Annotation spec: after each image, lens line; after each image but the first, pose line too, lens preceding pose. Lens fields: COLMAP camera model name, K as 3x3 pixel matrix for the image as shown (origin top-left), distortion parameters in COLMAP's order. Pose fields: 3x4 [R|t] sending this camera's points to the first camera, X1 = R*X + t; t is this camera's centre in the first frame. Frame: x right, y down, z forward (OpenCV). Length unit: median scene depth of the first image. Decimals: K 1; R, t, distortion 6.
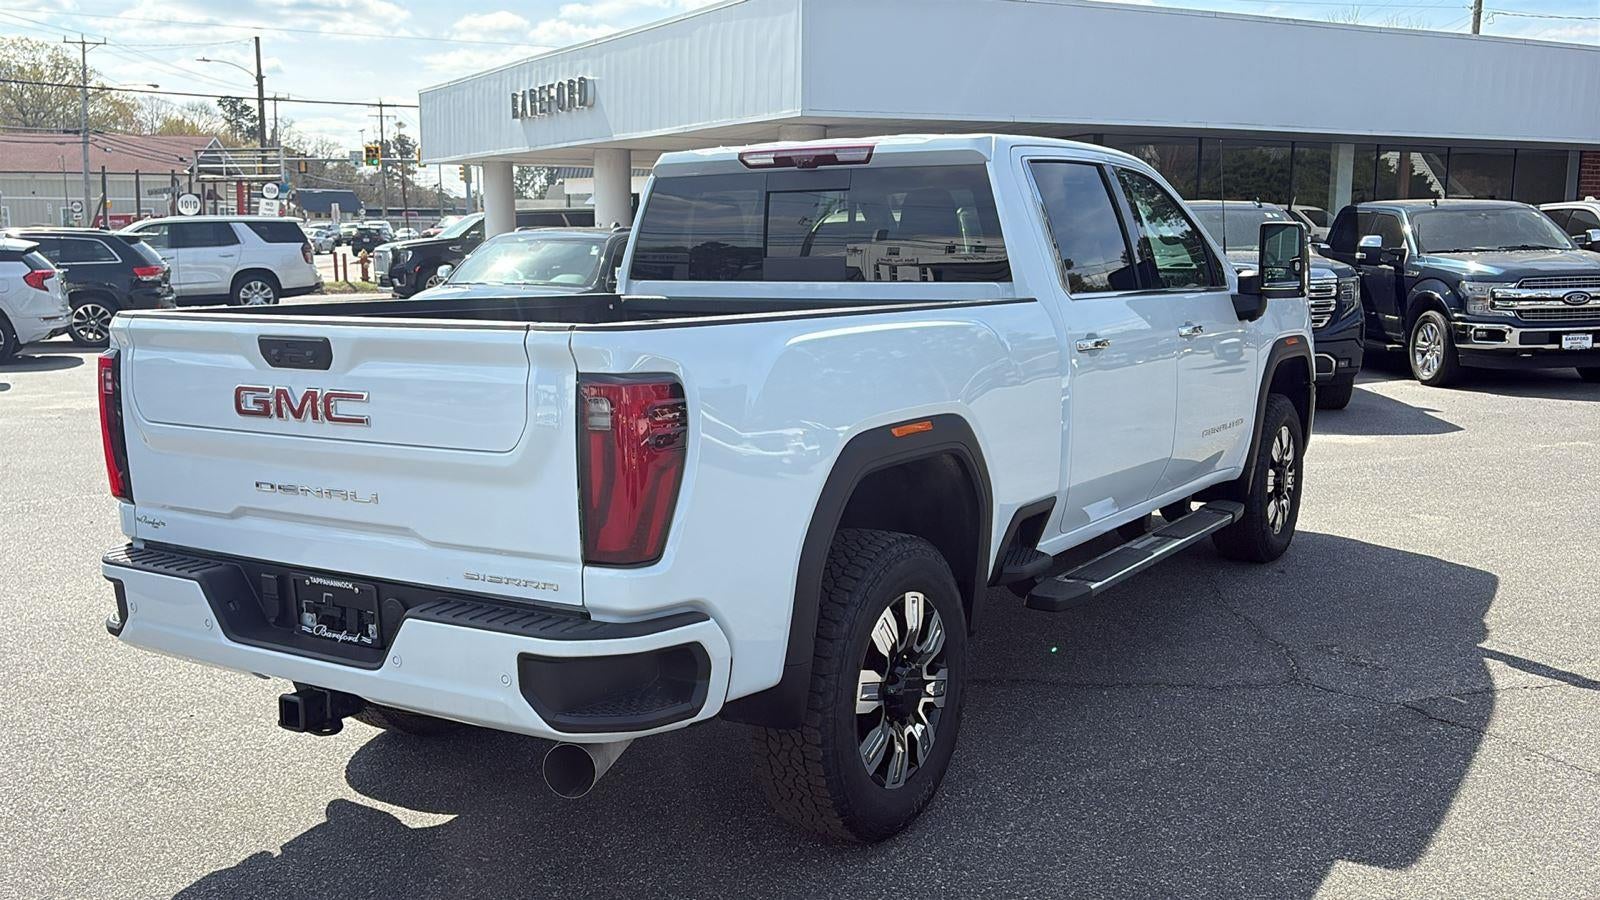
lens RADIAL K [[1480.1, 0, 774.9], [0, 1480.1, 457.7], [0, 0, 1]] dist [0.042556, -0.030165]
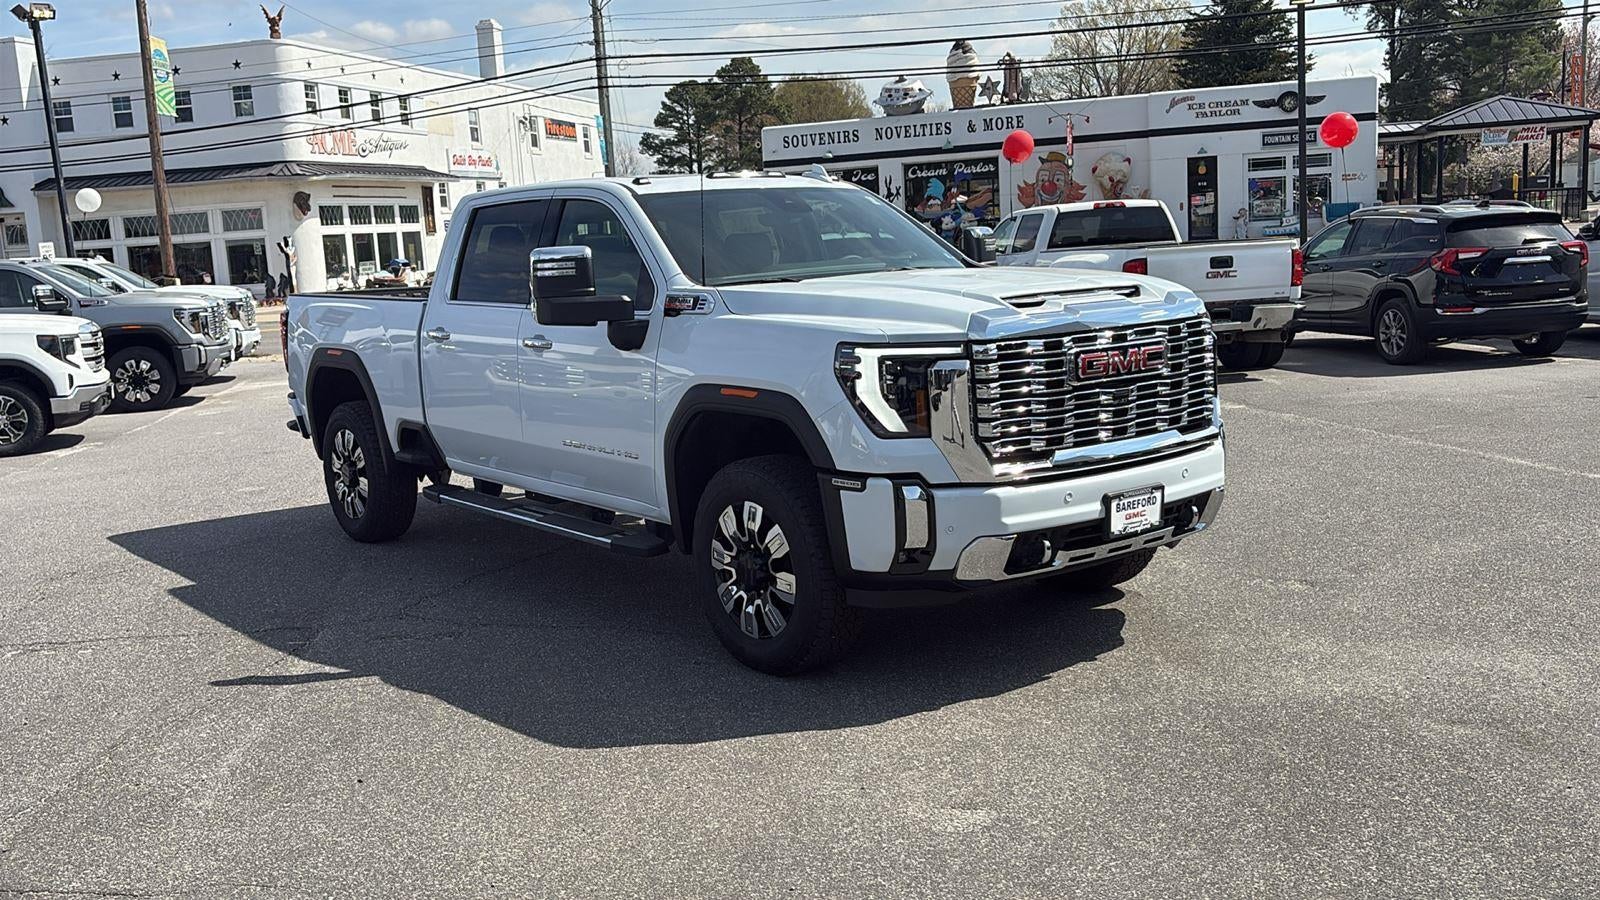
lens RADIAL K [[1468.2, 0, 753.3], [0, 1468.2, 456.0], [0, 0, 1]] dist [0.108806, -0.228284]
pose [[-0.345776, 0.162744, -0.924096, 1.414443], [-0.085365, 0.975304, 0.203704, -0.271676], [0.934426, 0.149322, -0.323344, 1.692542]]
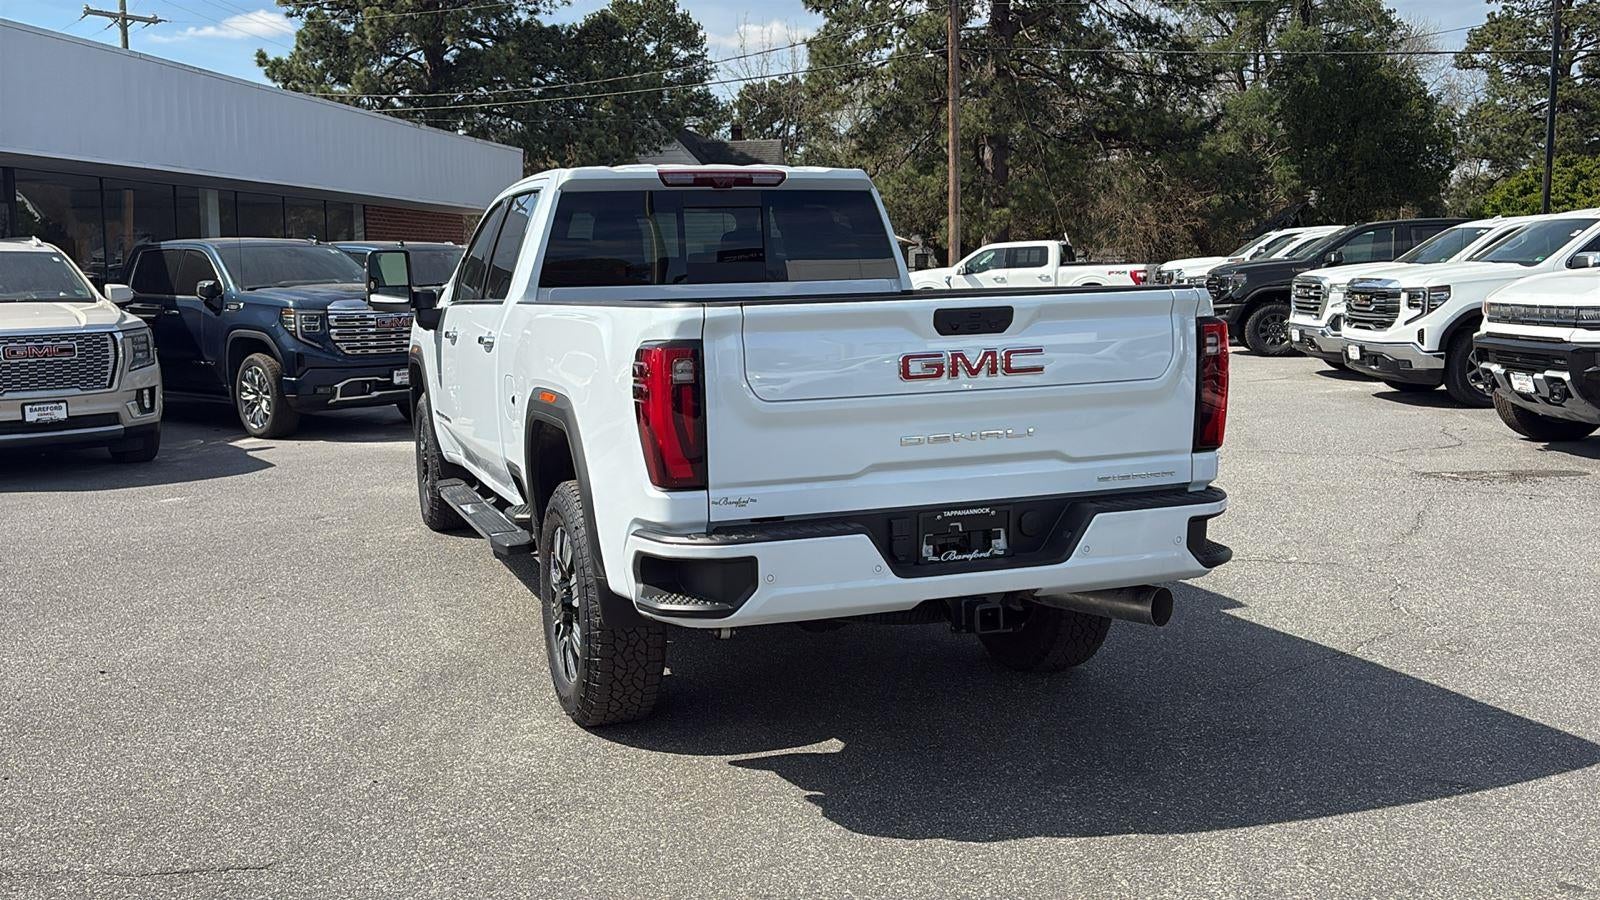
lens RADIAL K [[1480.1, 0, 774.9], [0, 1480.1, 457.7], [0, 0, 1]] dist [0.042556, -0.030165]
pose [[0.636718, -0.104623, 0.763967, -0.871917], [0.131326, 0.990991, 0.026261, -0.008178], [-0.759832, 0.083607, 0.644721, 0.223454]]
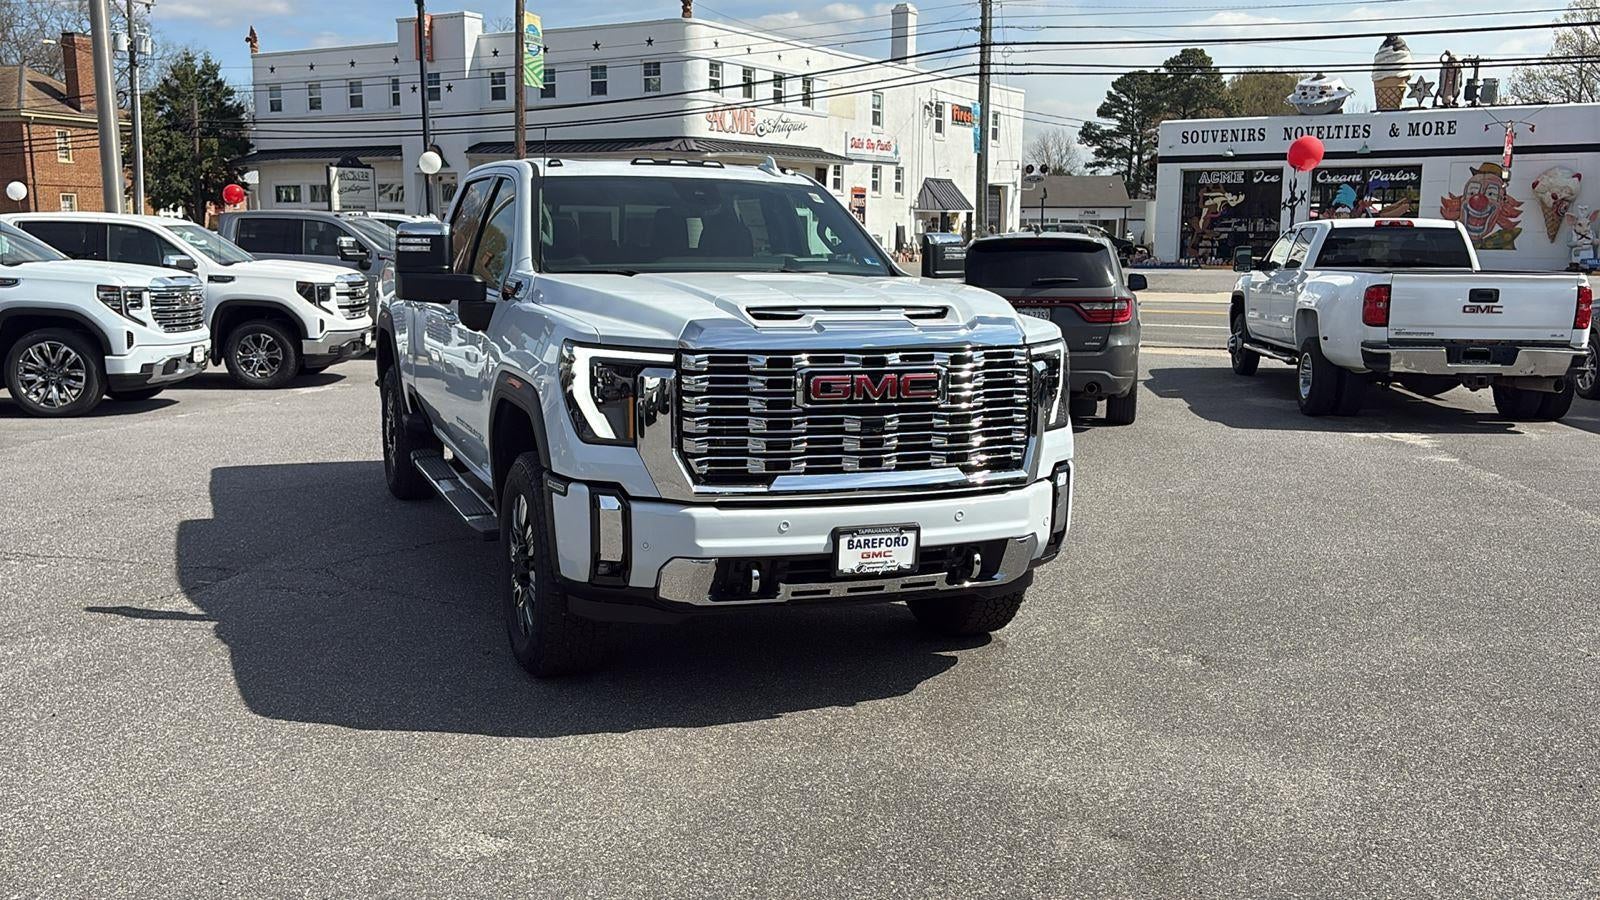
lens RADIAL K [[1480.1, 0, 774.9], [0, 1480.1, 457.7], [0, 0, 1]] dist [0.042556, -0.030165]
pose [[-0.589683, 0.121670, -0.798418, 1.173731], [-0.127819, 0.962069, 0.241011, -0.322394], [0.797456, 0.244173, -0.551763, 2.055990]]
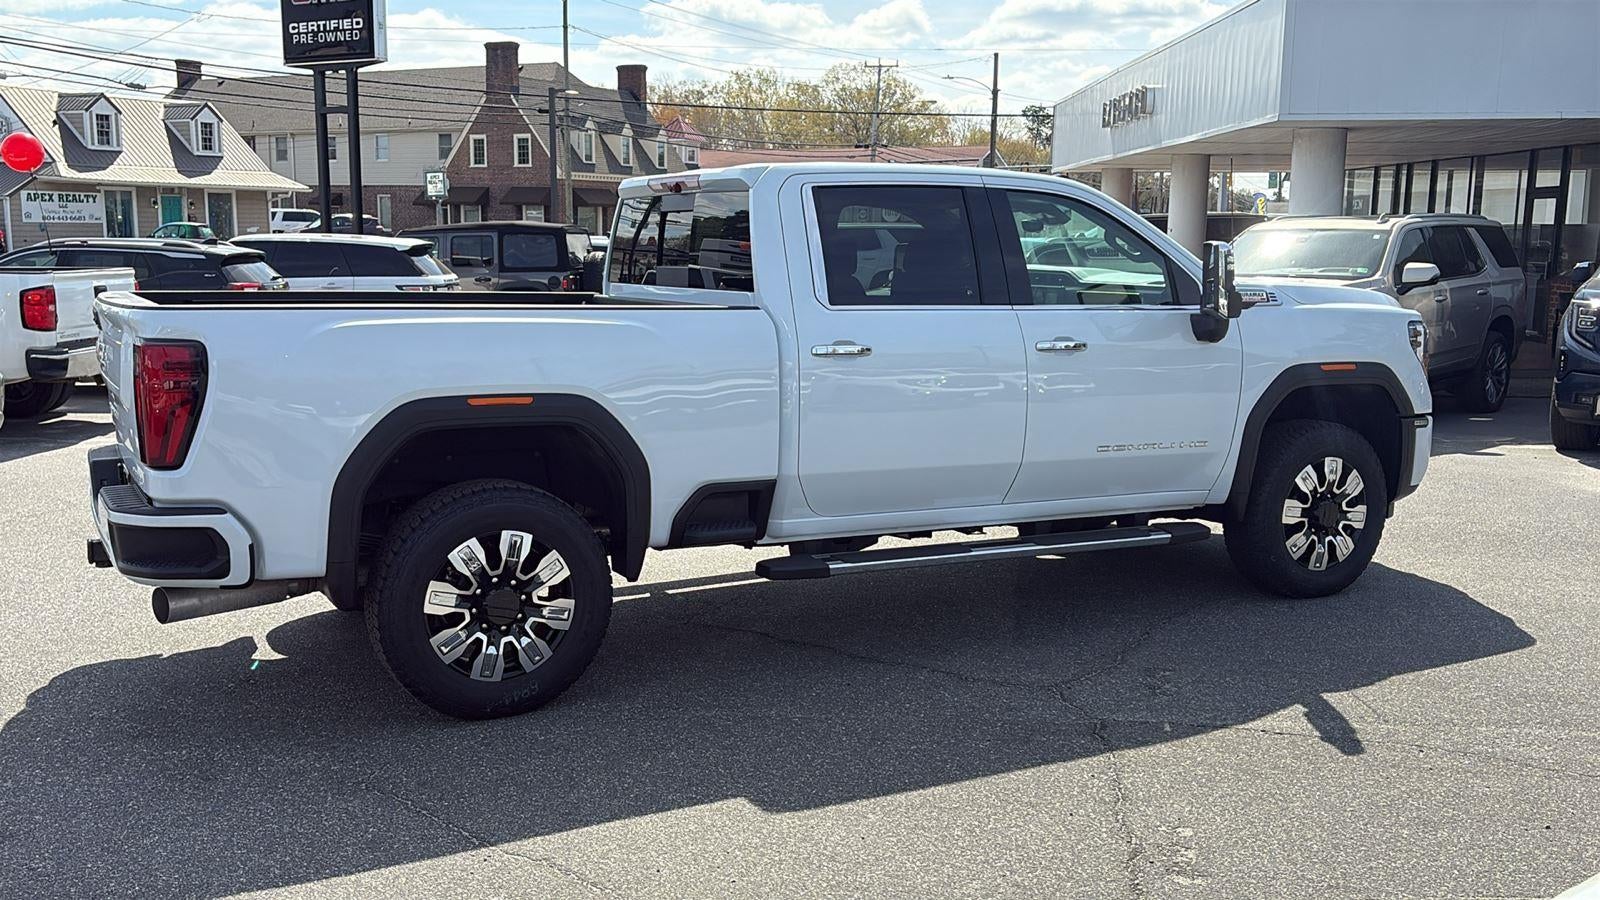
lens RADIAL K [[1468.9, 0, 765.4], [0, 1468.9, 449.4], [0, 0, 1]] dist [0.098148, -0.232903]
pose [[0.858014, 0.083805, -0.506744, 0.691794], [-0.086932, 0.996060, 0.017536, -0.015303], [0.506217, 0.029007, 0.861918, 0.011093]]
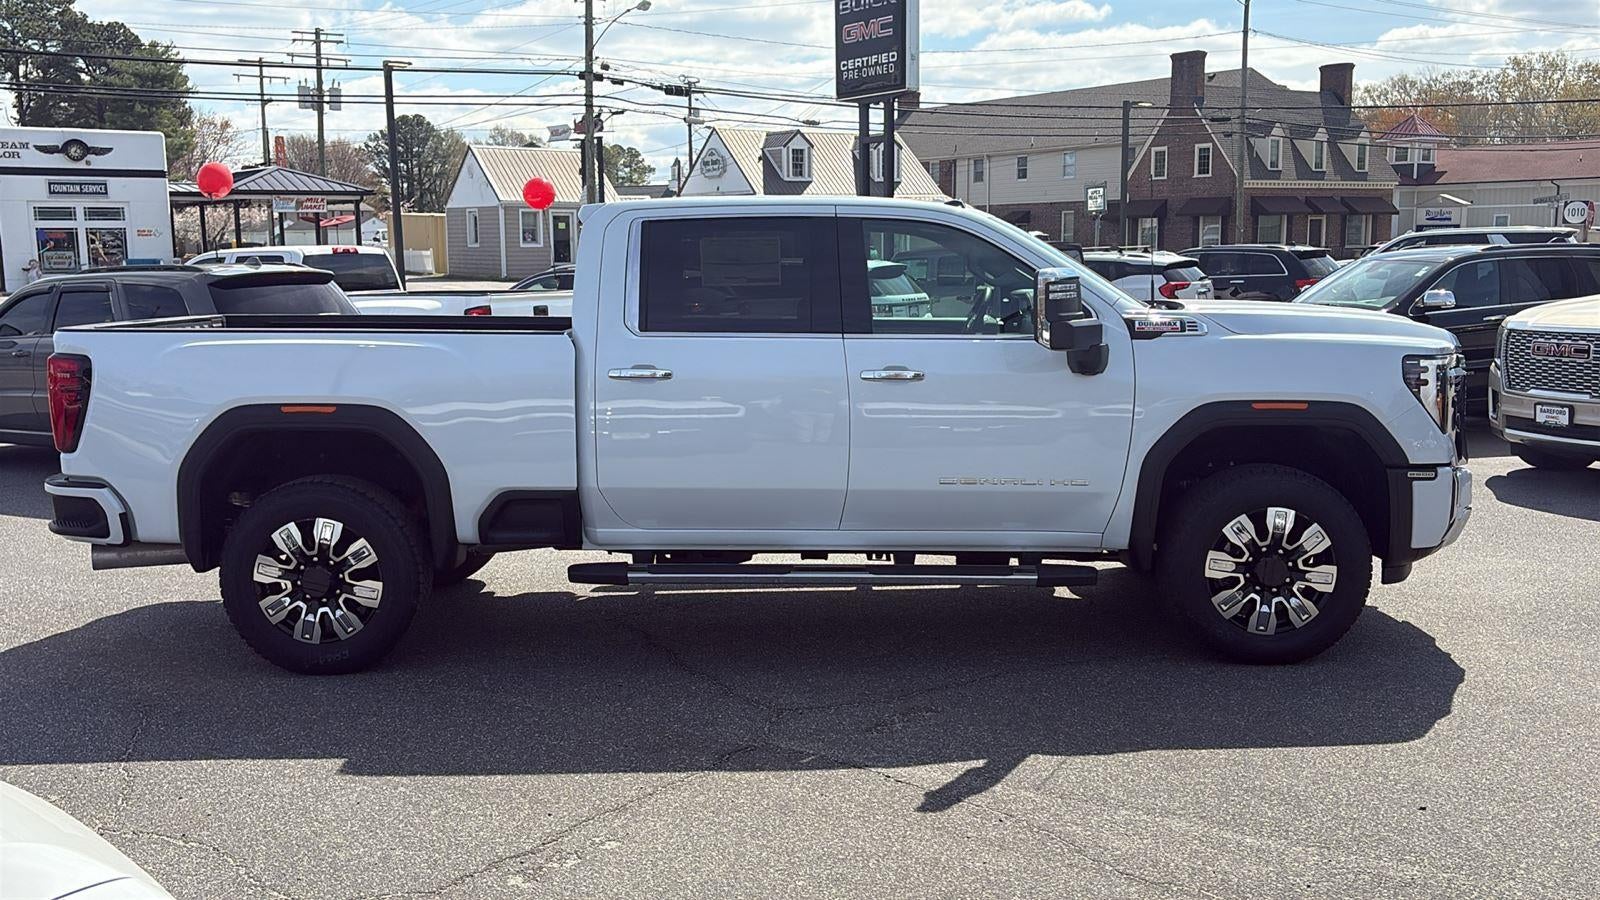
lens RADIAL K [[1477.9, 0, 800.0], [0, 1477.9, 450.0], [0, 0, 1]] dist [0.016853, 0.013556]
pose [[0.526282, 0.114542, -0.842560, 1.218825], [-0.119592, 0.991007, 0.060023, -0.096506], [0.841858, 0.069174, 0.535248, 0.446007]]
